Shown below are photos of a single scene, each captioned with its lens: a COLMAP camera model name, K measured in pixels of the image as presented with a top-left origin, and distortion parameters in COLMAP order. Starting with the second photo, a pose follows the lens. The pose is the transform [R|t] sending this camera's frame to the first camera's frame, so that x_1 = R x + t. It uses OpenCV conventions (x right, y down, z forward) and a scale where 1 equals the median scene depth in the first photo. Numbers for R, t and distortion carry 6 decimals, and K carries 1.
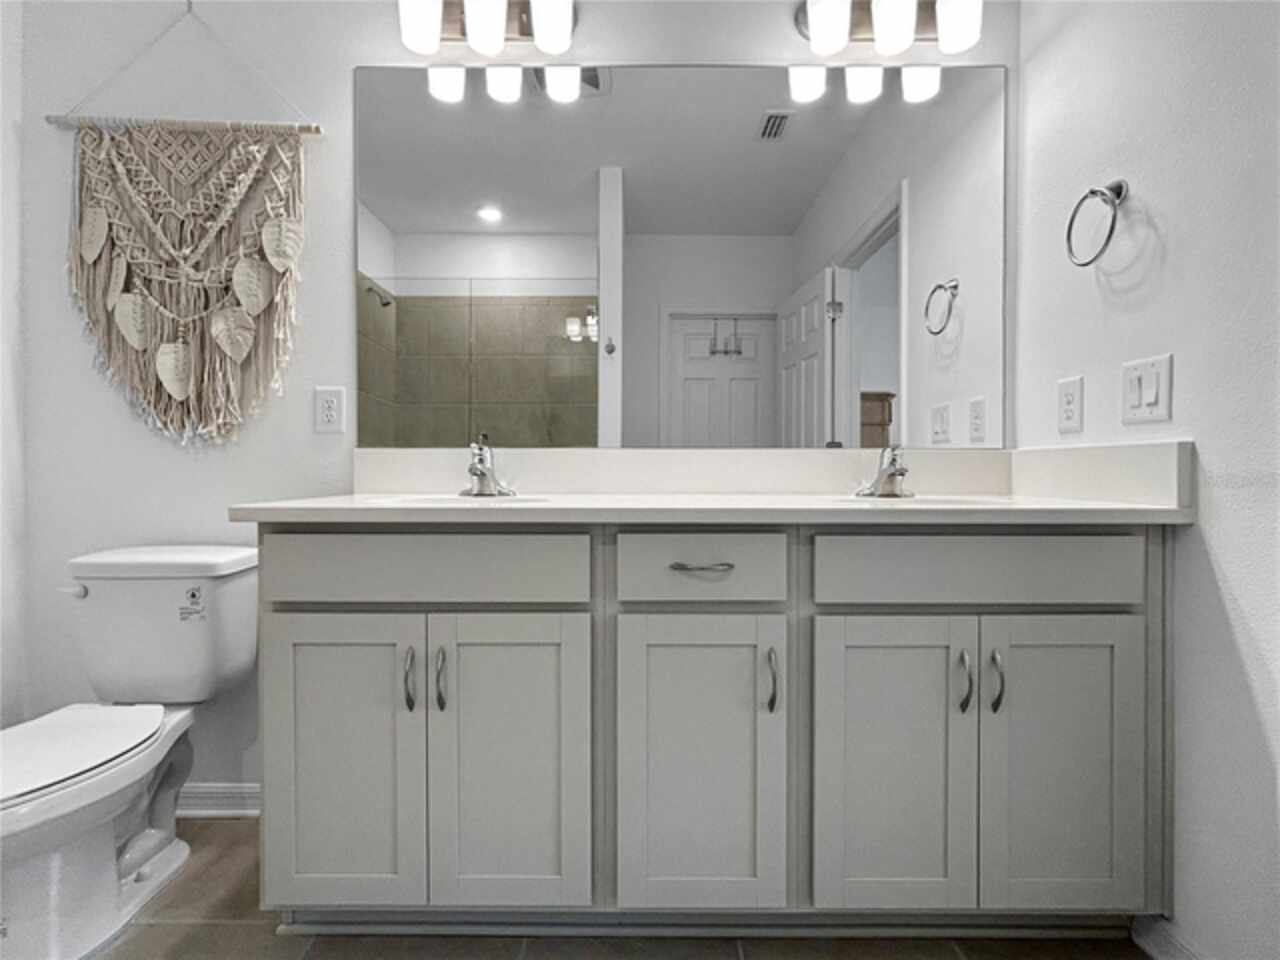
lens RADIAL K [[633.4, 0, 639.9], [0, 633.4, 476.2], [0, 0, 1]] dist [-0.004409, 0.000330]
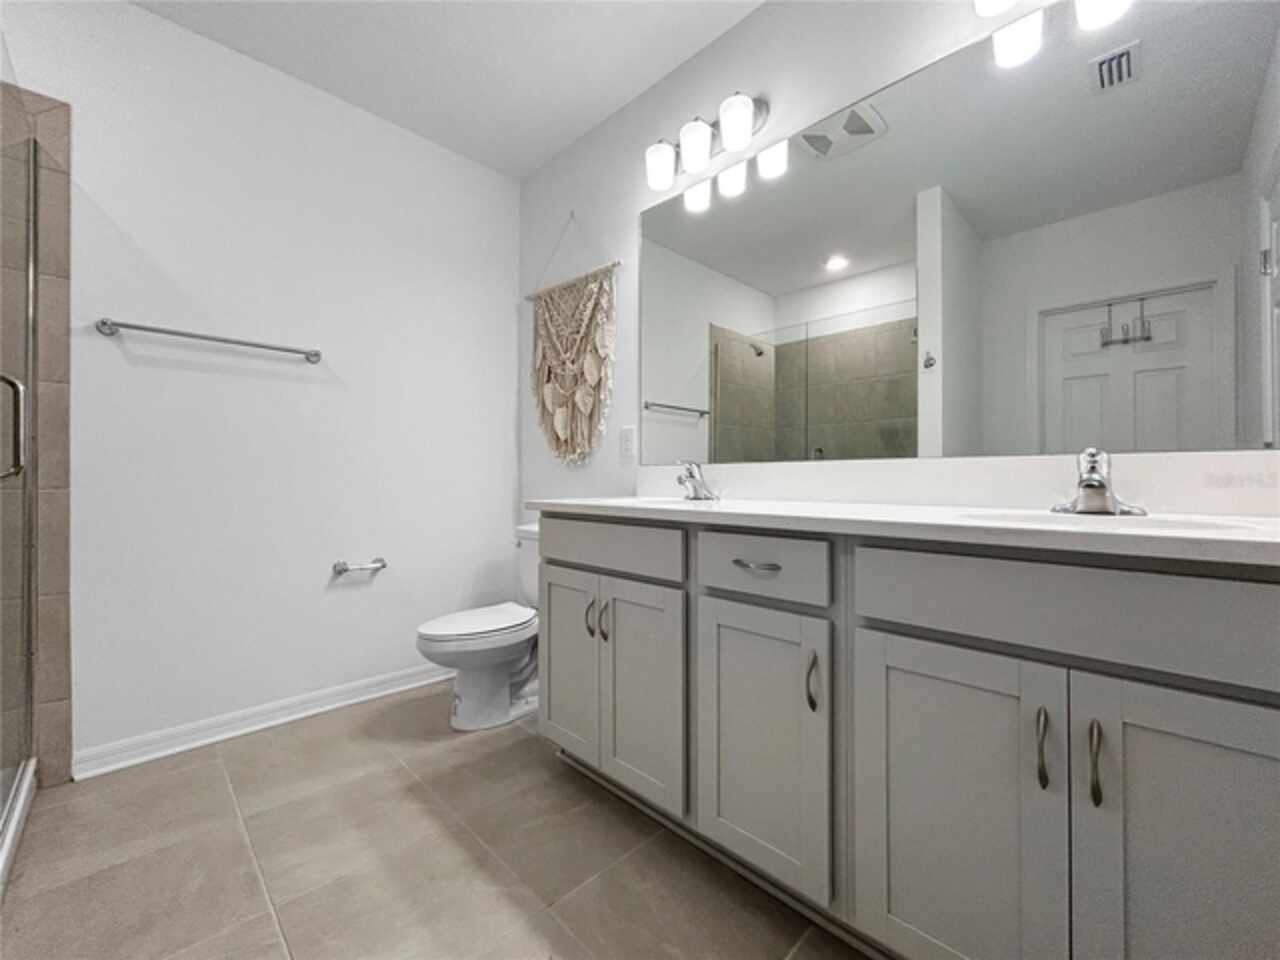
lens RADIAL K [[518.3, 0, 640.4], [0, 518.3, 477.7], [0, 0, 1]] dist [0.002512, 0.000491]
pose [[0.712413, -0.003629, -0.701751, 0.424155], [-0.005515, 0.999927, -0.010770, -0.002447], [0.701738, 0.011543, 0.712341, 0.125516]]
